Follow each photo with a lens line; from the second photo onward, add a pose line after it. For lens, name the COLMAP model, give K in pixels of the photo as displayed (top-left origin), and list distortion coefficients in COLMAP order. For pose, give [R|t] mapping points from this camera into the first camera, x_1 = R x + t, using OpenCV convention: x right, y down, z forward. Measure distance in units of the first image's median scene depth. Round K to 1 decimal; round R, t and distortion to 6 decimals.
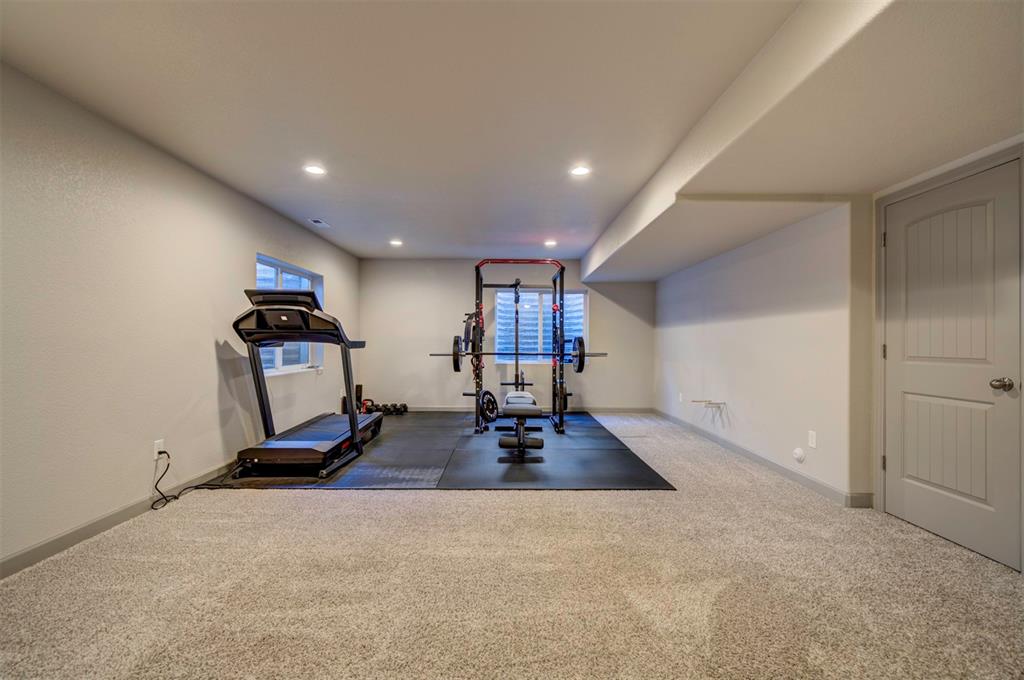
lens RADIAL K [[436.4, 0, 506.1], [0, 436.4, 338.7], [0, 0, 1]] dist [0.001197, 0.001568]
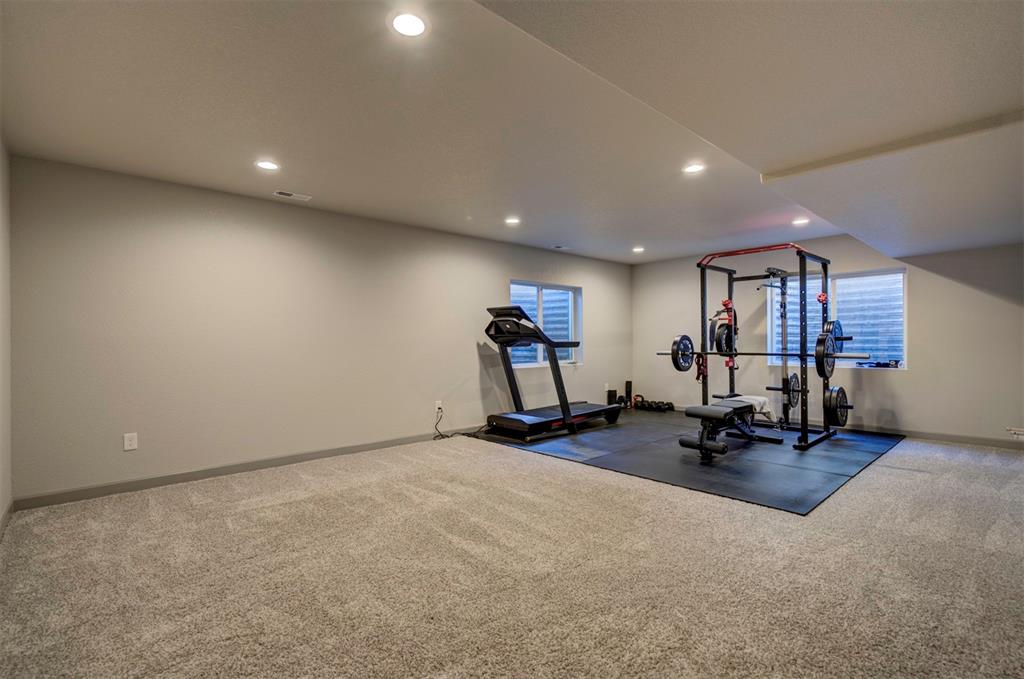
lens RADIAL K [[467.2, 0, 508.5], [0, 467.2, 345.8], [0, 0, 1]] dist [-0.000828, 0.002987]
pose [[0.671591, -0.002844, -0.740917, 0.621035], [0.015003, 0.999840, 0.009762, 0.001545], [0.740770, -0.017672, 0.671526, -0.019870]]
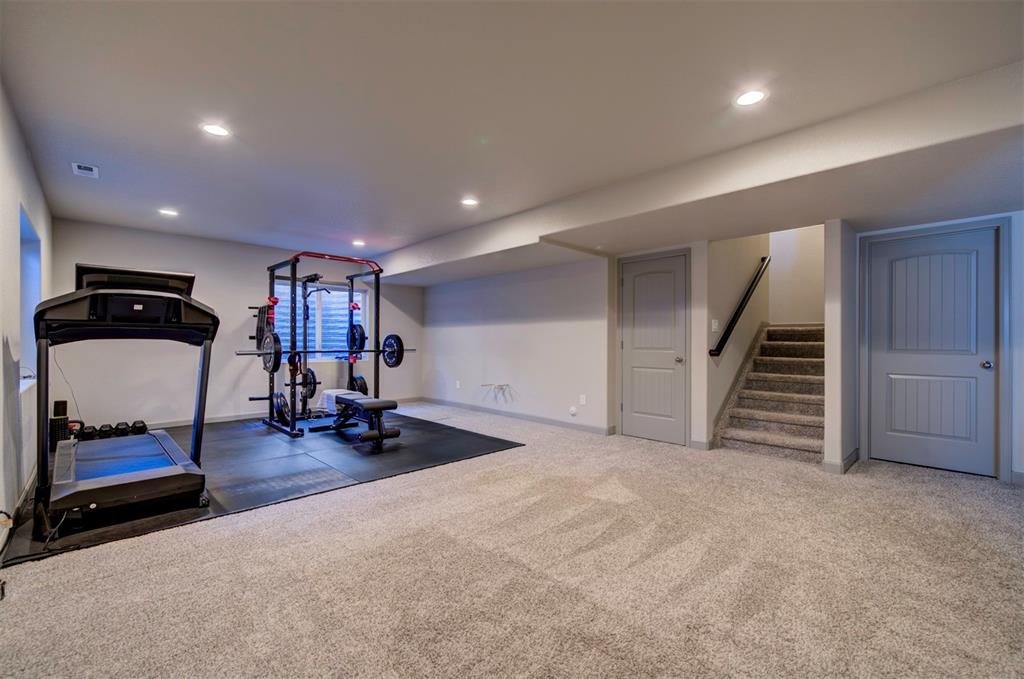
lens RADIAL K [[436.4, 0, 508.1], [0, 436.4, 337.8], [0, 0, 1]] dist [0.001197, 0.001568]
pose [[0.725400, 0.003574, 0.688319, -0.566532], [-0.006331, 0.999979, 0.001480, 0.000003], [-0.688299, -0.005431, 0.725407, 0.021123]]
